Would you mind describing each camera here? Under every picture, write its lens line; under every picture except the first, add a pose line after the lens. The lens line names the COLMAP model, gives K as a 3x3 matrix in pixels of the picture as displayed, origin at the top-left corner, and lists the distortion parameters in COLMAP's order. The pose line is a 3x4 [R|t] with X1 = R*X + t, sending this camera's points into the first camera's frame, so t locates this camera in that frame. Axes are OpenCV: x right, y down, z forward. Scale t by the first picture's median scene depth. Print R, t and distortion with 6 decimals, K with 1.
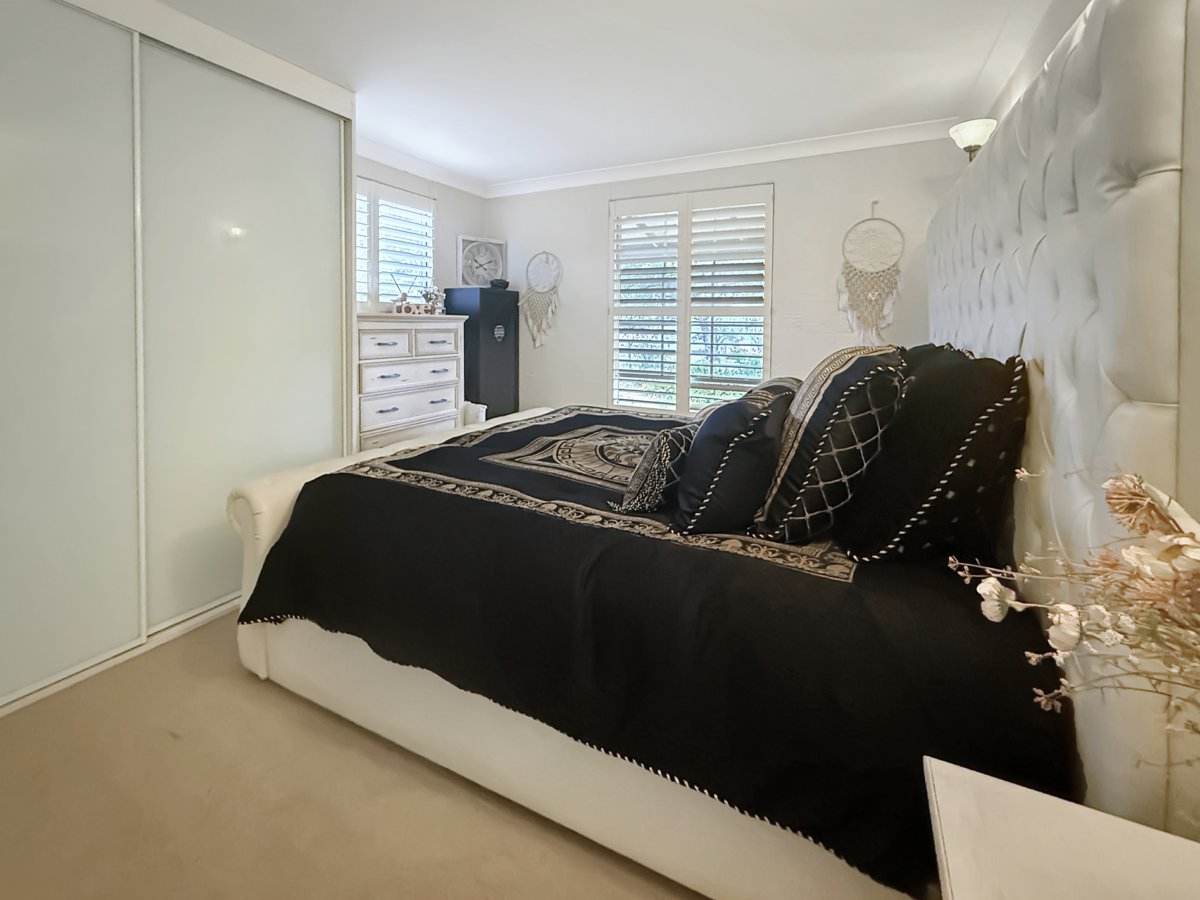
lens RADIAL K [[507.5, 0, 592.4], [0, 507.5, 446.5], [0, 0, 1]] dist [0.001338, 0.000322]
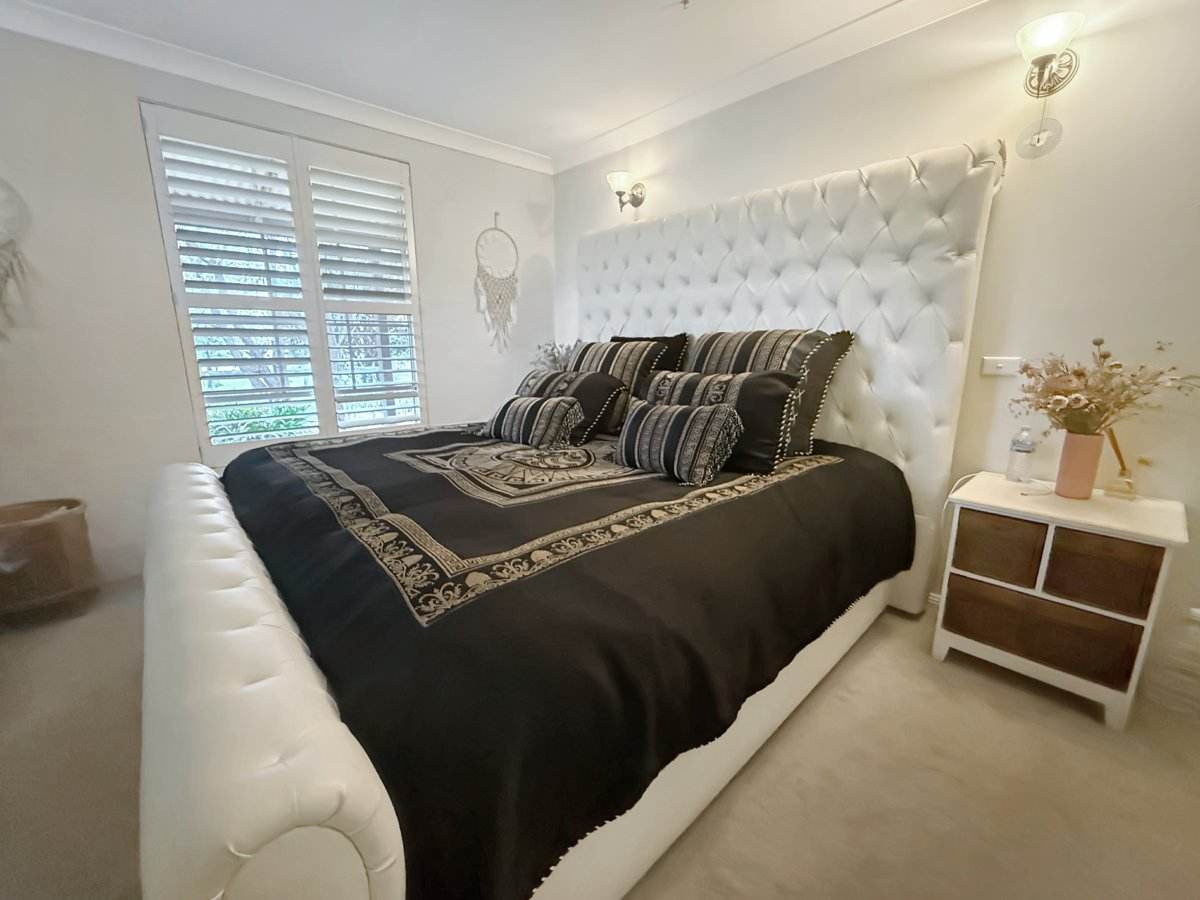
lens RADIAL K [[507.5, 0, 592.4], [0, 507.5, 446.5], [0, 0, 1]] dist [0.001338, 0.000322]
pose [[0.362718, -0.206903, 0.908640, -0.404413], [0.224318, 0.965757, 0.130364, -0.067614], [-0.904498, 0.156539, 0.396709, 0.355734]]
